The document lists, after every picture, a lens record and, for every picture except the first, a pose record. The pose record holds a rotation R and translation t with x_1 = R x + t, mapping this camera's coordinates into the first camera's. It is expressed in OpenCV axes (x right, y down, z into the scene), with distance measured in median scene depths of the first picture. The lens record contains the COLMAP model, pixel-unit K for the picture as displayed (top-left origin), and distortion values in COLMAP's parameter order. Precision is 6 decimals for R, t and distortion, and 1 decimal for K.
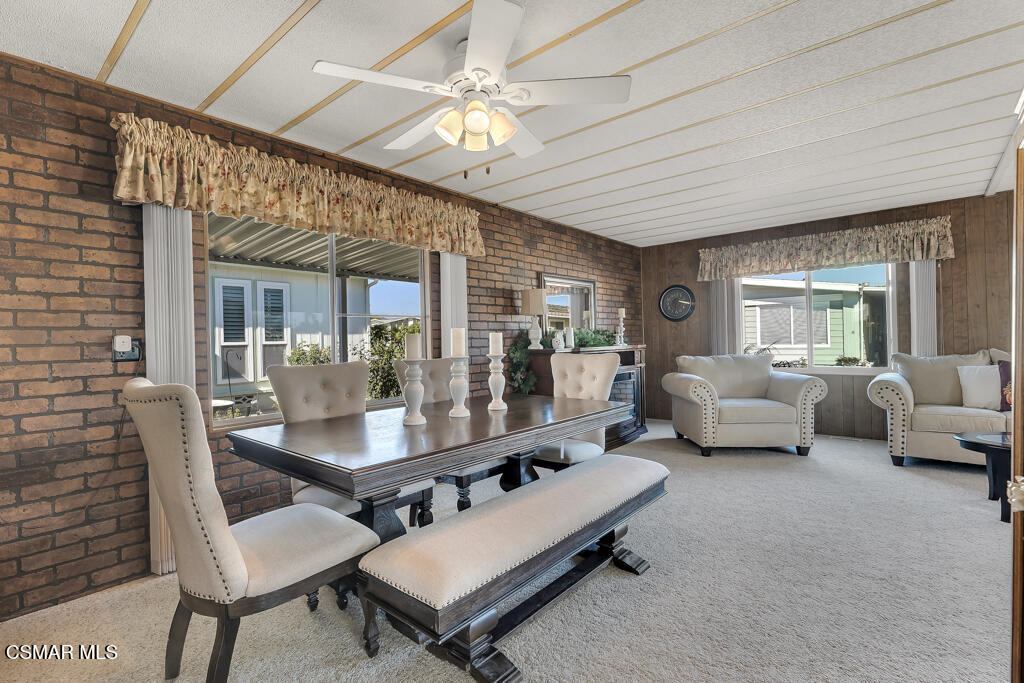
lens RADIAL K [[476.7, 0, 515.1], [0, 476.7, 339.6], [0, 0, 1]] dist [0.002543, -0.000931]
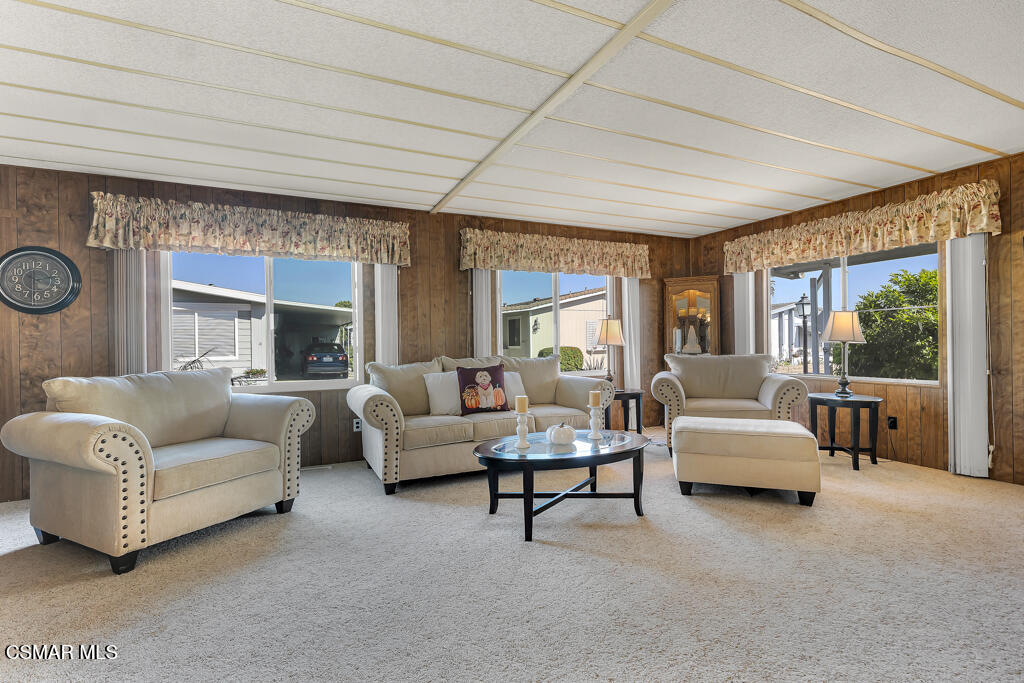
lens RADIAL K [[476.7, 0, 513.4], [0, 476.7, 340.7], [0, 0, 1]] dist [0.002543, -0.000931]
pose [[0.419034, 0.018270, 0.907787, 0.095736], [0.004339, 0.999746, -0.022124, 0.007914], [-0.907960, 0.013210, 0.418848, 0.362762]]
